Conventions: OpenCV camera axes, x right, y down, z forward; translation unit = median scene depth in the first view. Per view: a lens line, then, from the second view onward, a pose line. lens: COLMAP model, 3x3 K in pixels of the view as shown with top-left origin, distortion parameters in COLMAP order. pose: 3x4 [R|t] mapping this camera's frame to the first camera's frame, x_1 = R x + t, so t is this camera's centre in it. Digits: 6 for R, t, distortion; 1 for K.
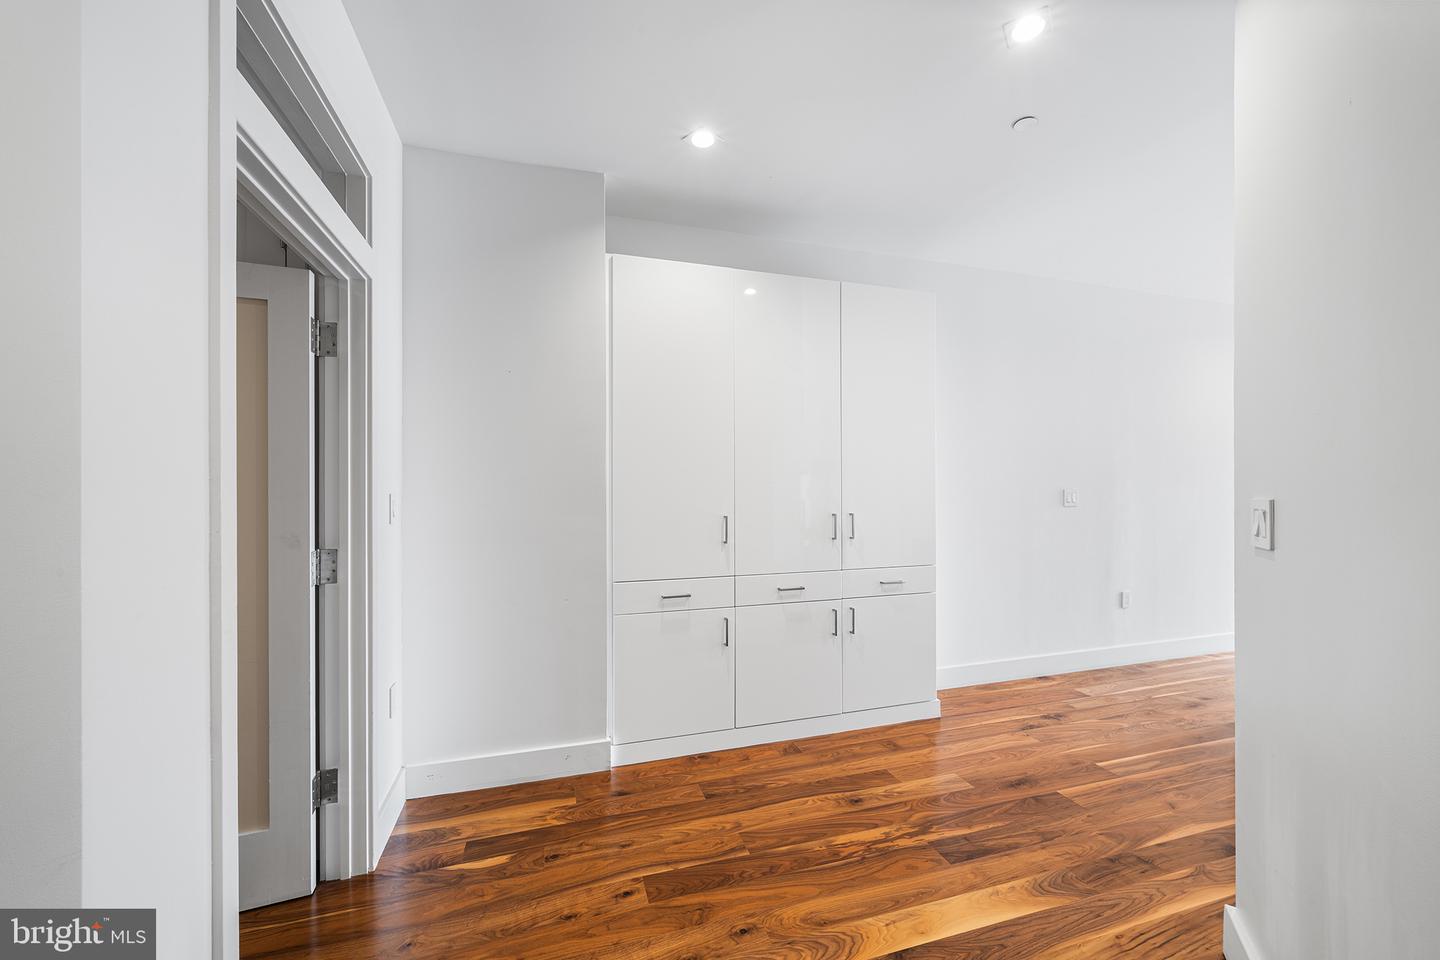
lens RADIAL K [[567.3, 0, 712.3], [0, 567.3, 483.0], [0, 0, 1]] dist [0.001408, -0.000890]
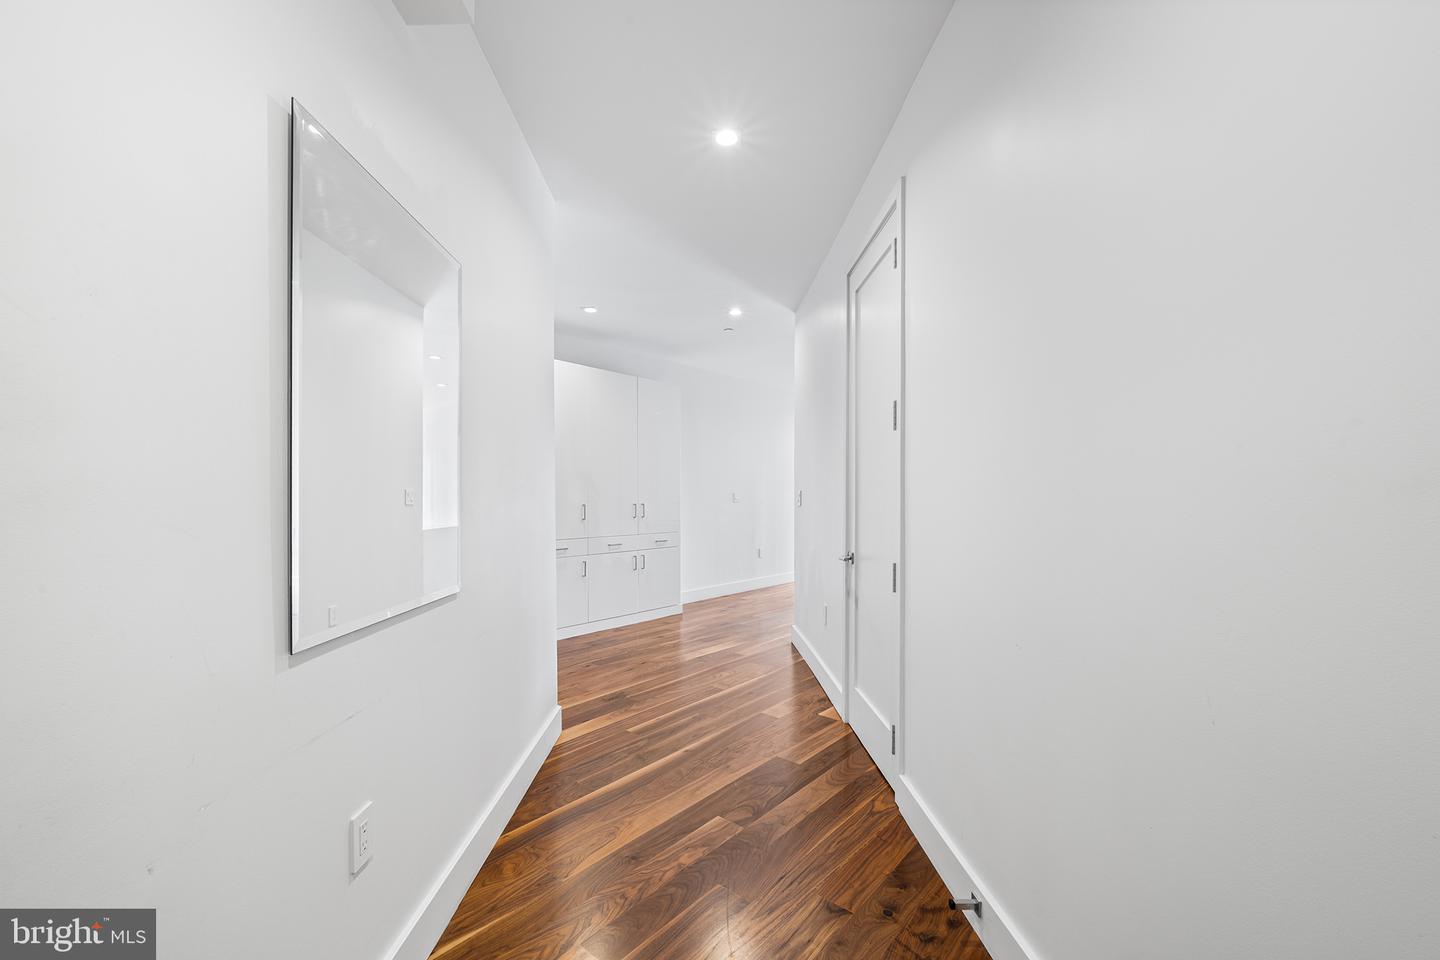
lens RADIAL K [[567.3, 0, 719.1], [0, 567.3, 487.2], [0, 0, 1]] dist [0.001408, -0.000890]
pose [[0.844579, 0.010317, 0.535332, -0.579460], [-0.003530, 0.999900, -0.013701, 0.026804], [-0.535420, 0.009681, 0.844531, -0.748806]]
